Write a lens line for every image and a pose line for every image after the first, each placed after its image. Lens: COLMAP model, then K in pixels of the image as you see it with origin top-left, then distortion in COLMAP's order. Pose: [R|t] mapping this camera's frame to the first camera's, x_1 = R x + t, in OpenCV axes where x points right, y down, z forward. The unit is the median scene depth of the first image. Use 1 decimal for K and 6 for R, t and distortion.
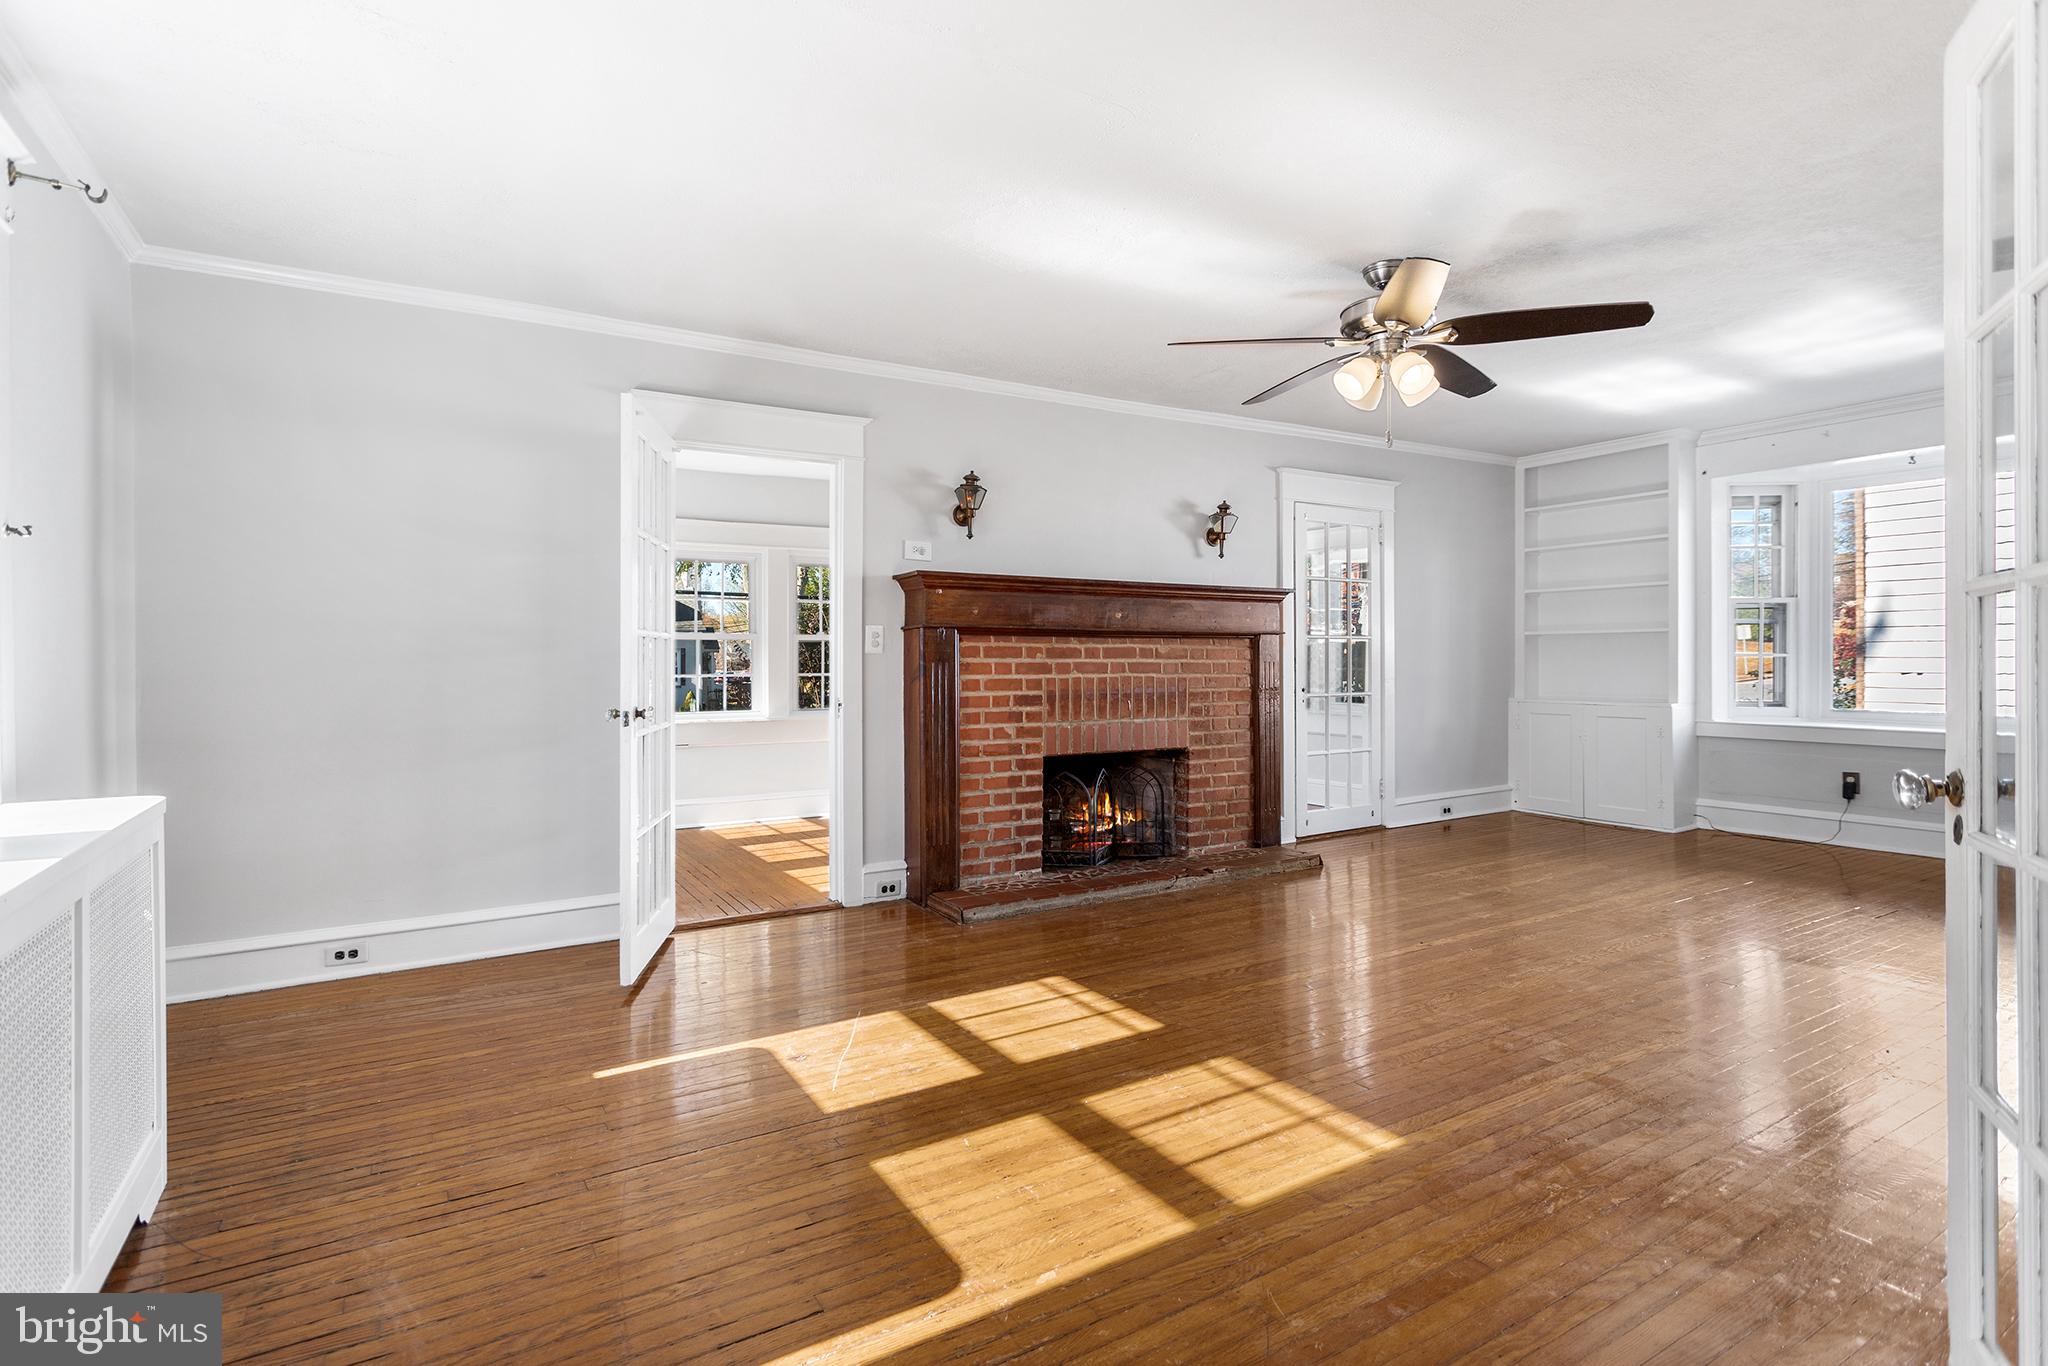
lens RADIAL K [[991.6, 0, 1025.2], [0, 991.6, 669.5], [0, 0, 1]] dist [-0.001176, -0.000175]
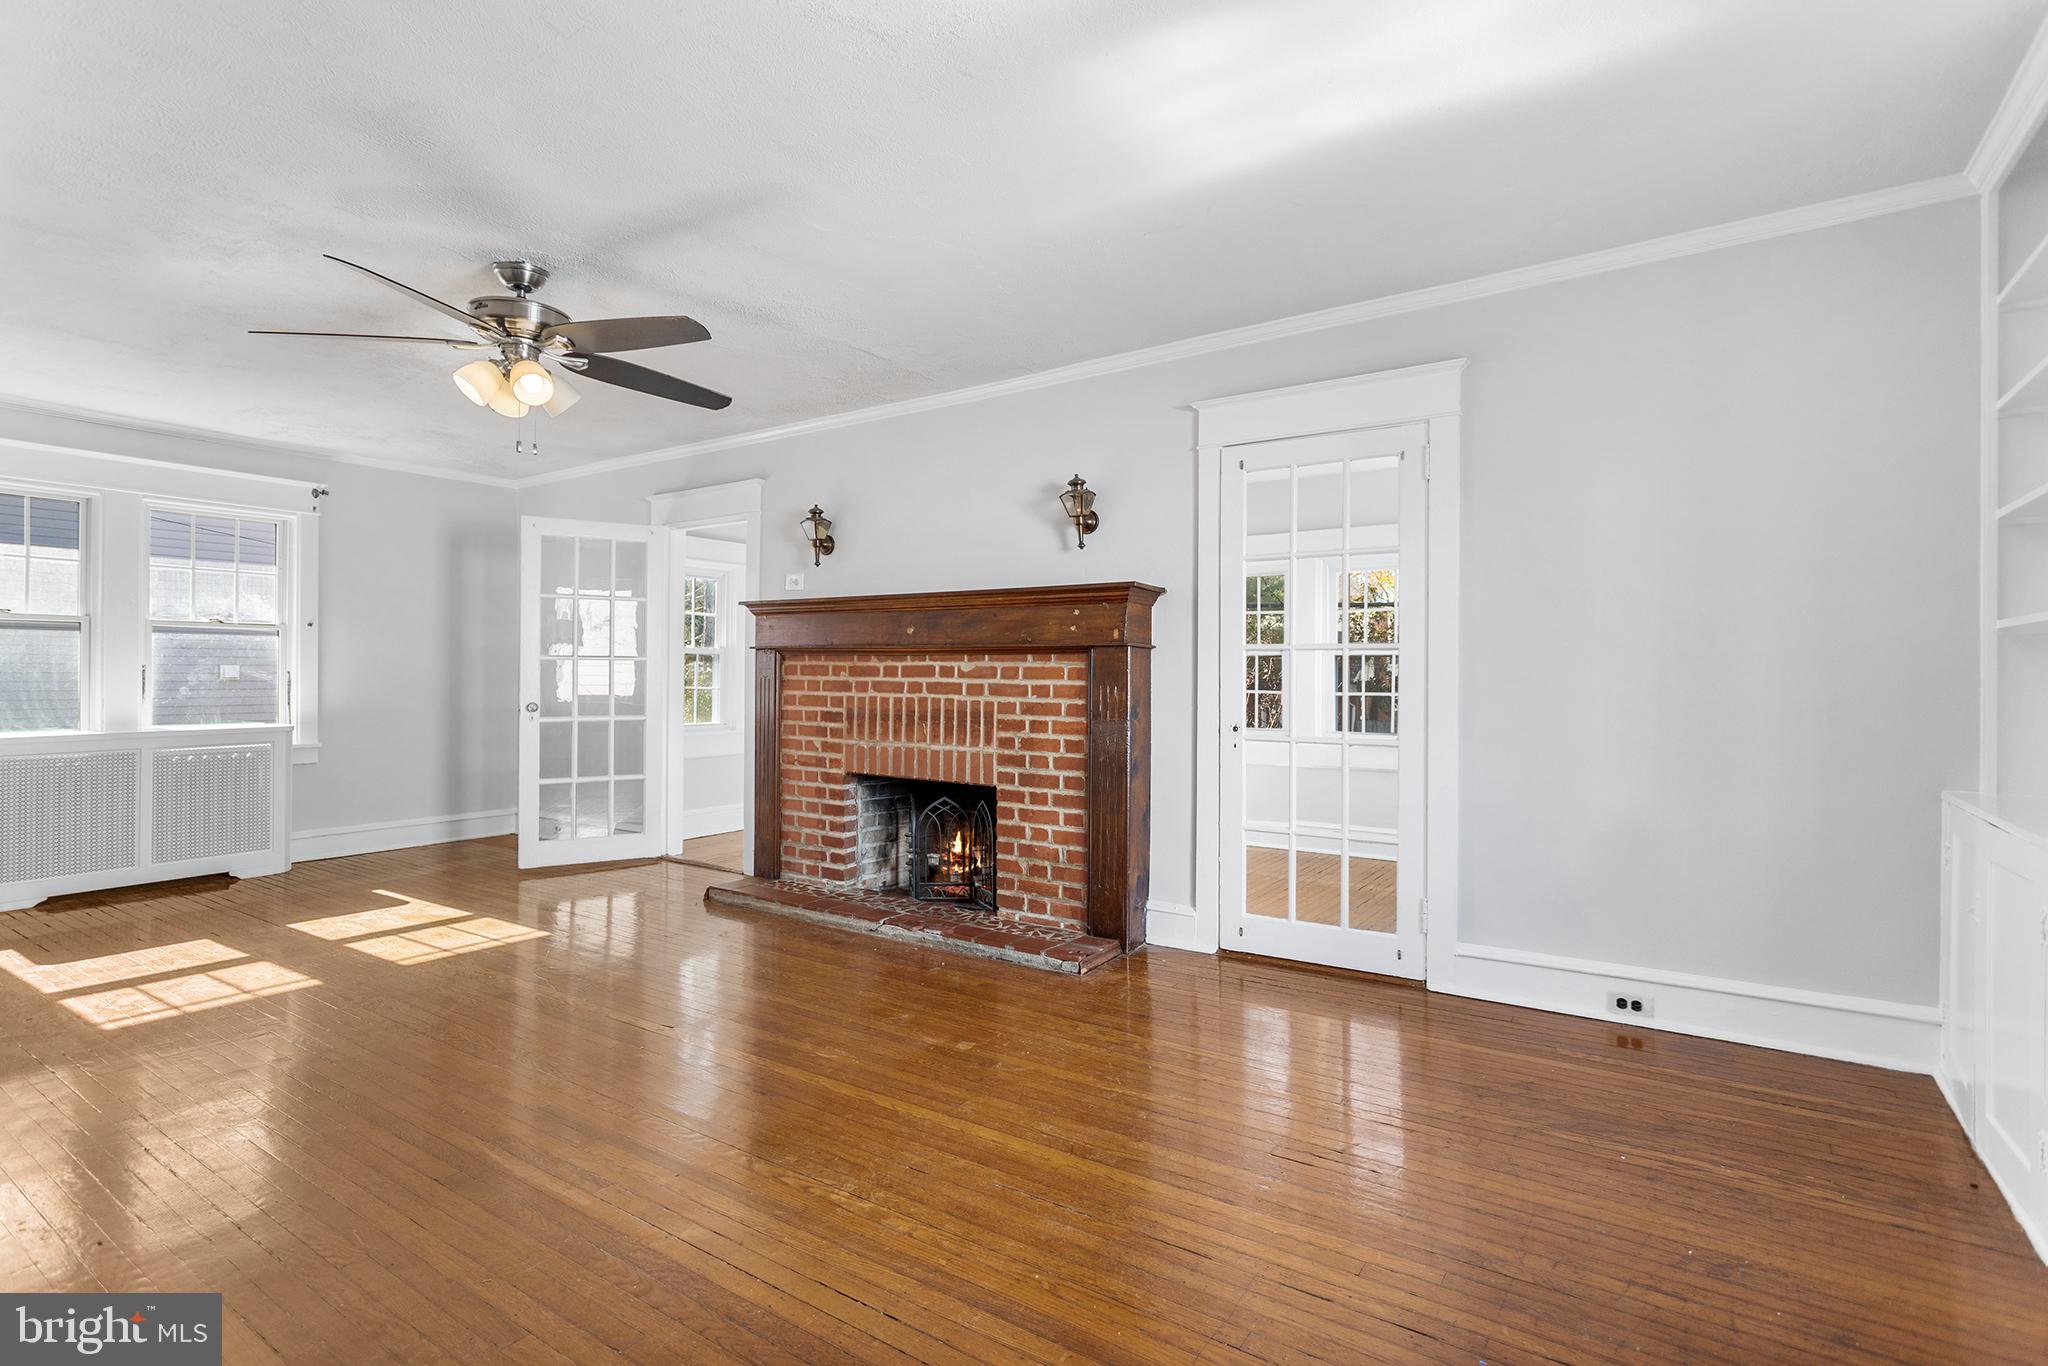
lens RADIAL K [[991.6, 0, 1021.3], [0, 991.6, 683.0], [0, 0, 1]] dist [-0.001176, -0.000175]
pose [[0.413587, 0.014840, -0.910344, 1.008658], [-0.016716, 0.999822, 0.008704, -0.016259], [0.910311, 0.011617, 0.413762, 0.733068]]
